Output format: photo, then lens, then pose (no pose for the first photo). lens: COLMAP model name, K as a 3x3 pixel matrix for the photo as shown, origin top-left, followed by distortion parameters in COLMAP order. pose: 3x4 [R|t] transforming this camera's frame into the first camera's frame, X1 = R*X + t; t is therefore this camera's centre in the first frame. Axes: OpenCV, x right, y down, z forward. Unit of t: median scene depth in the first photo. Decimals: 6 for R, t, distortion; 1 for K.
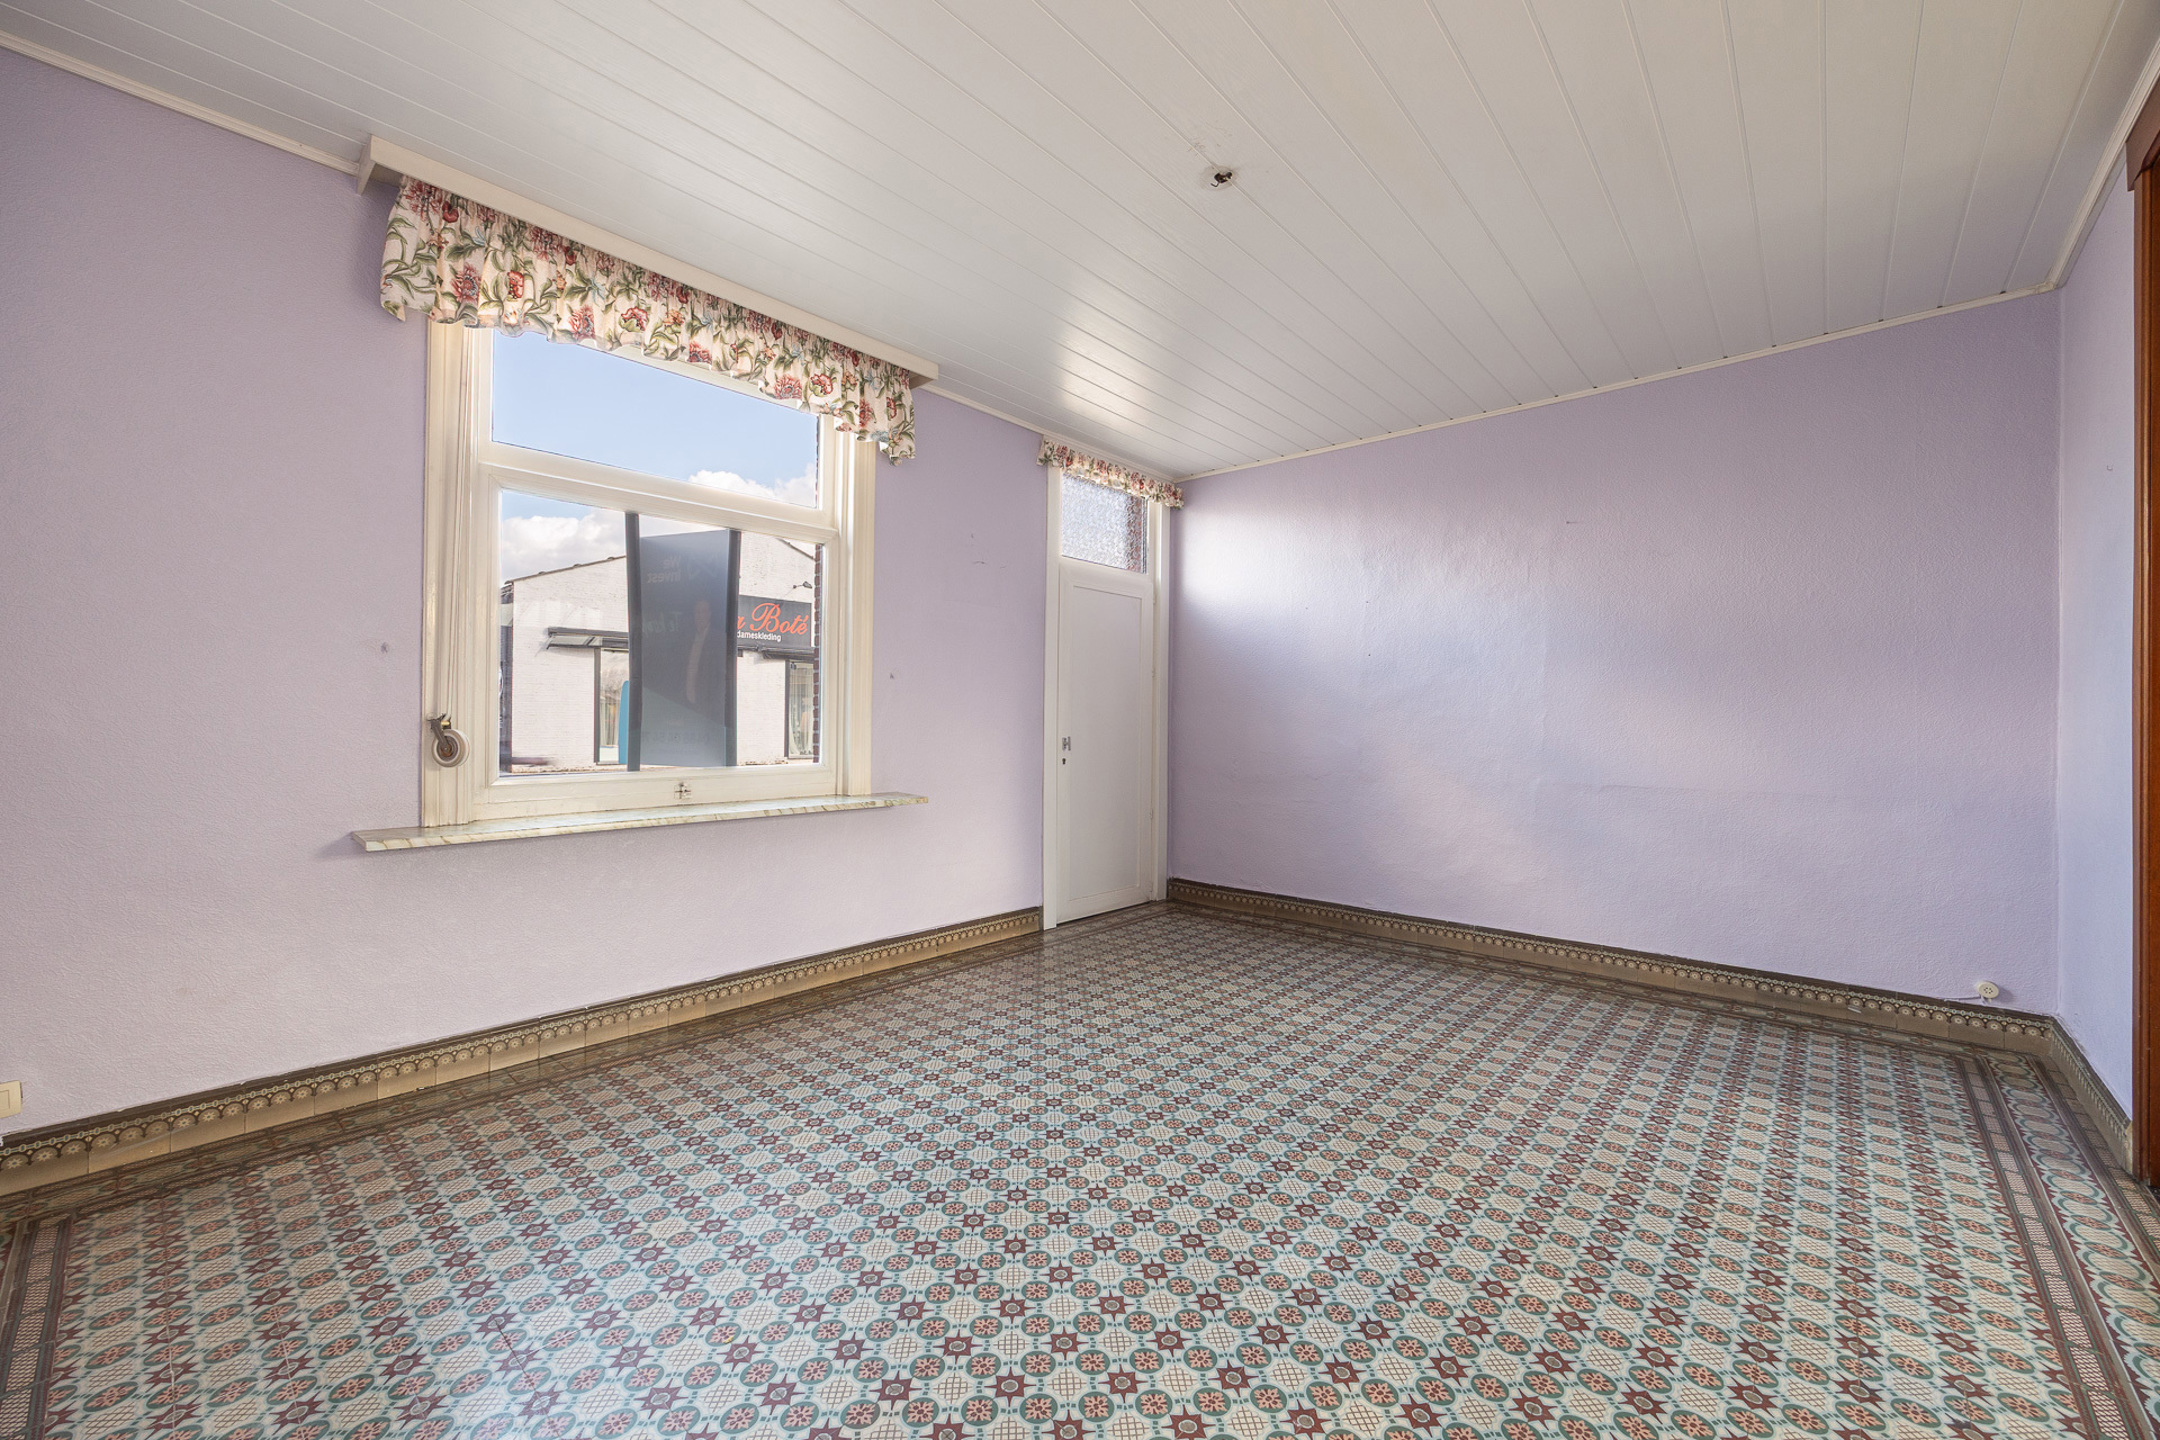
lens RADIAL K [[859.5, 0, 1081.8], [0, 859.5, 716.6], [0, 0, 1]] dist [-0.004068, -0.000512]
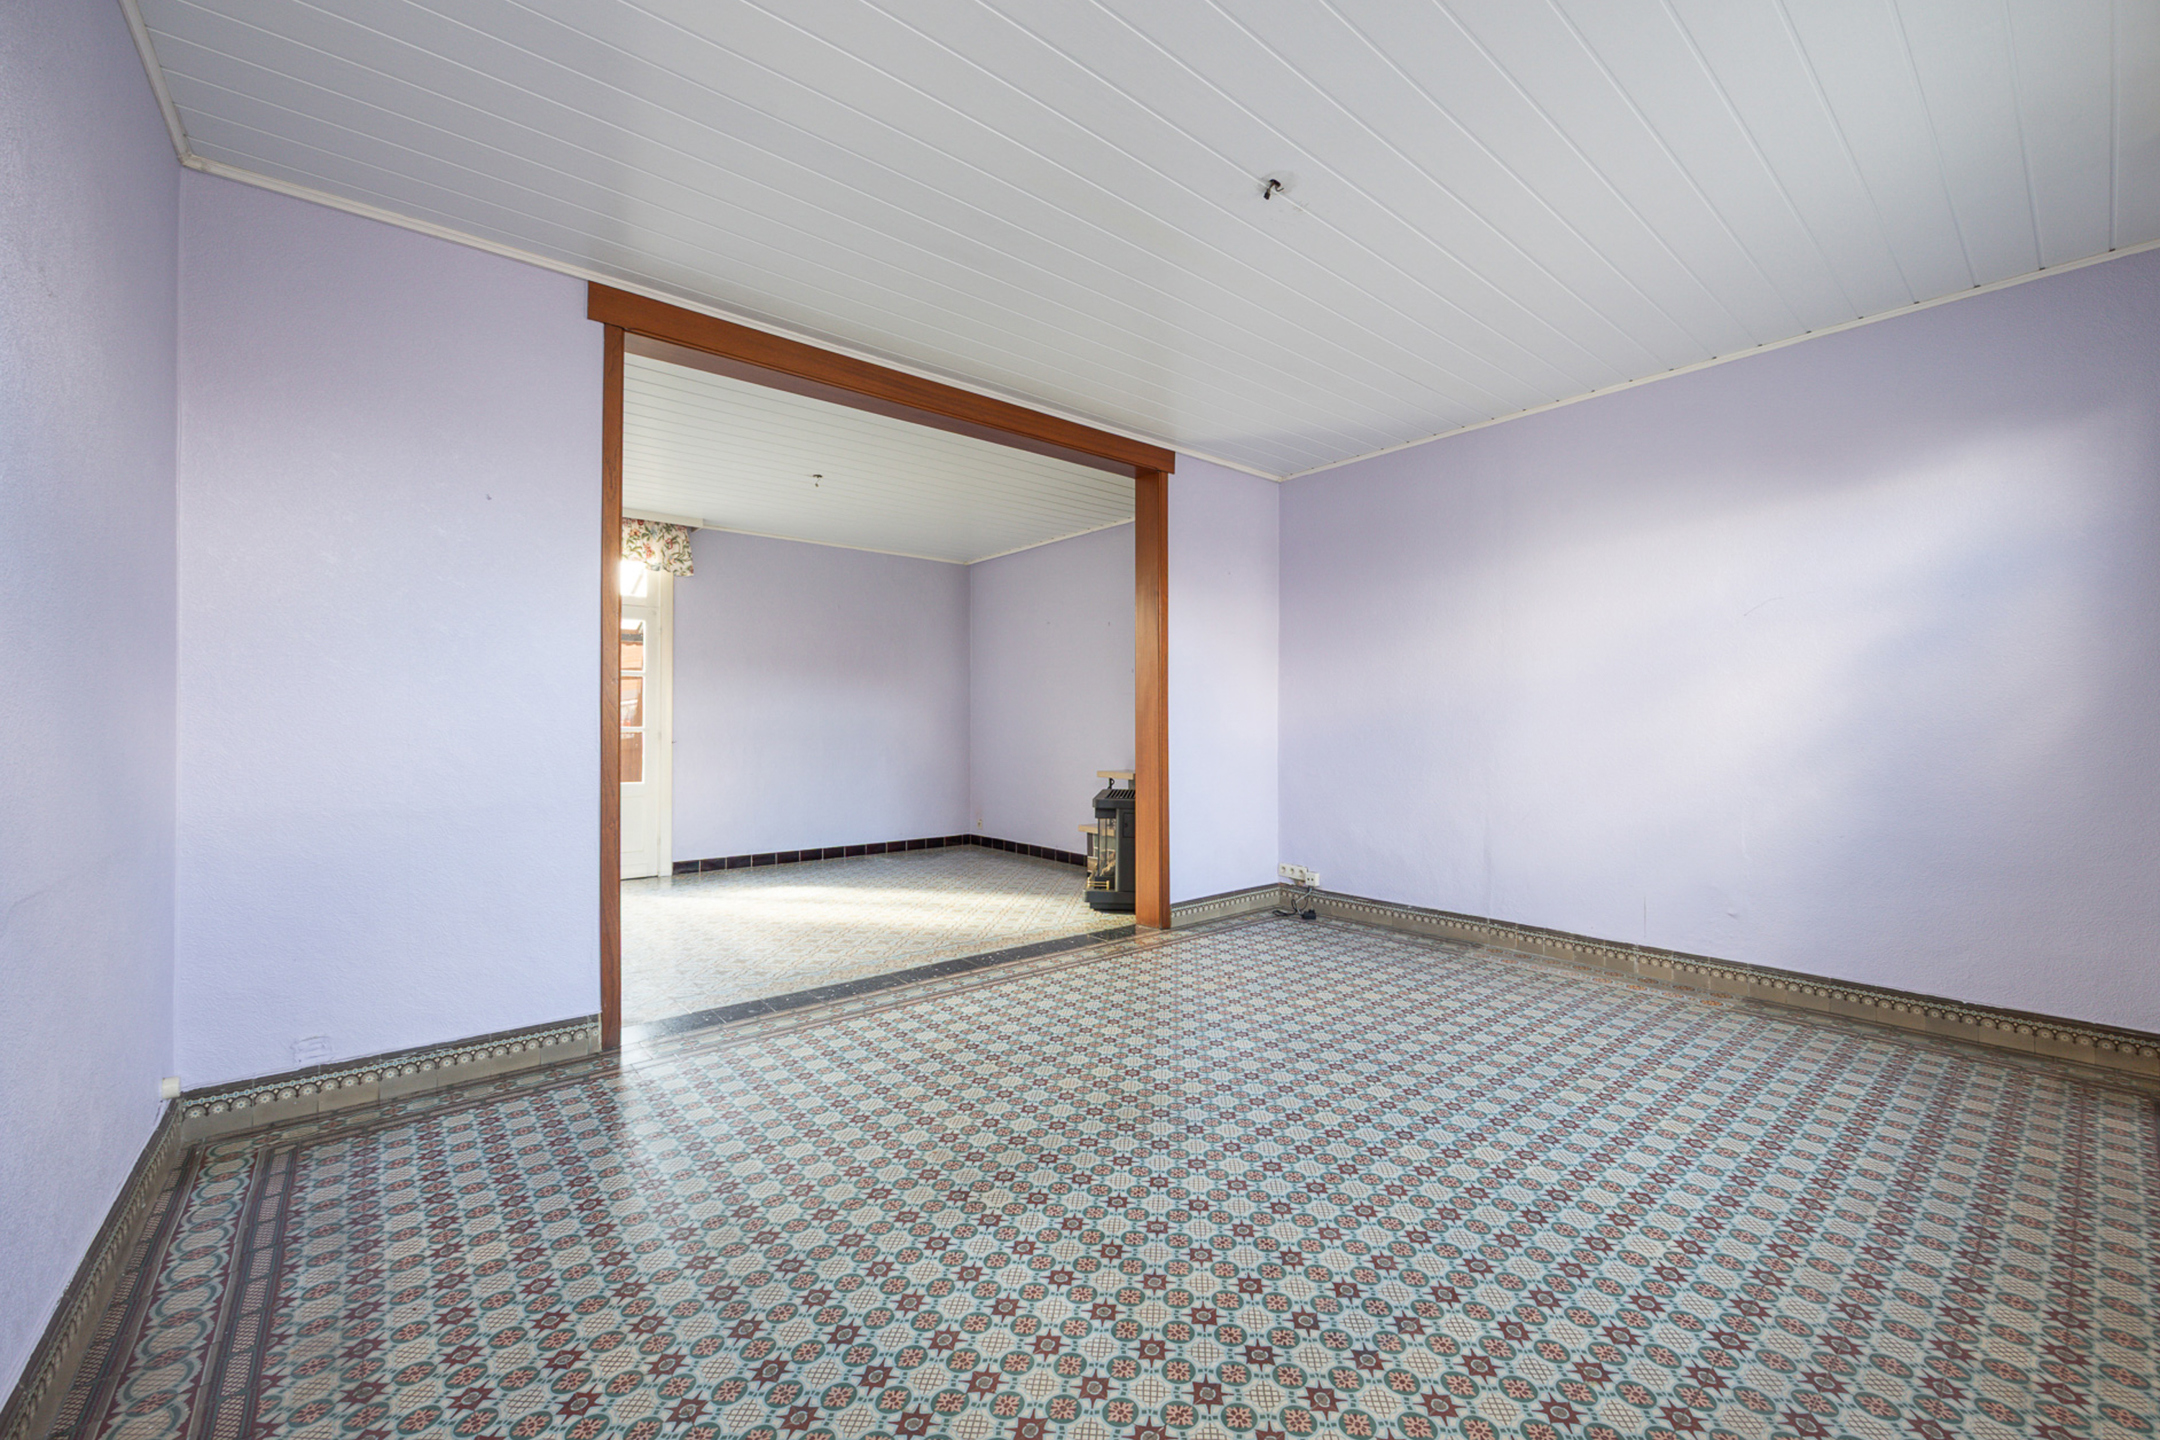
lens RADIAL K [[859.5, 0, 1080.3], [0, 859.5, 722.4], [0, 0, 1]] dist [-0.004068, -0.000512]
pose [[-0.986947, -0.003042, 0.161016, 0.188697], [-0.004216, 0.999967, -0.006950, 0.006130], [-0.160990, -0.007538, -0.986927, 1.771383]]
